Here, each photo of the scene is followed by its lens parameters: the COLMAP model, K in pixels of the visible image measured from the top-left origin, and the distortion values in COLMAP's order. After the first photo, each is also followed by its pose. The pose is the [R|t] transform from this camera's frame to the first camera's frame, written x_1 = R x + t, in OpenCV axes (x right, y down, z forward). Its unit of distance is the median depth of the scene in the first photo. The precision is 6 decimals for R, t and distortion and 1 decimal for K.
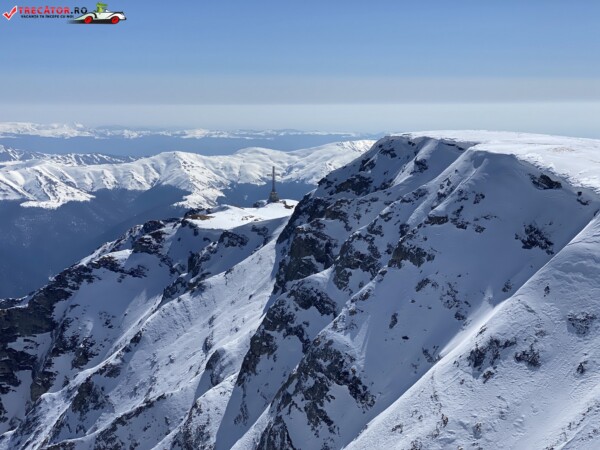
lens RADIAL K [[889.2, 0, 304.2], [0, 889.2, 217.1], [0, 0, 1]] dist [0.105661, -0.079441]
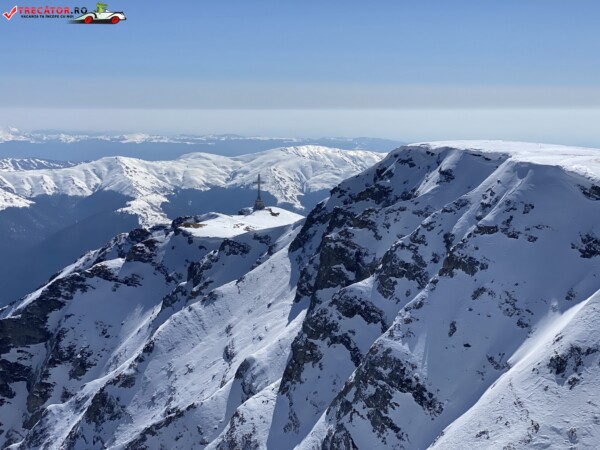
lens RADIAL K [[889.2, 0, 304.2], [0, 889.2, 217.1], [0, 0, 1]] dist [0.105661, -0.079441]
pose [[0.997602, -0.003467, 0.069119, -0.104388], [0.003855, 0.999978, -0.005477, -0.005174], [-0.069099, 0.005730, 0.997593, -0.008746]]
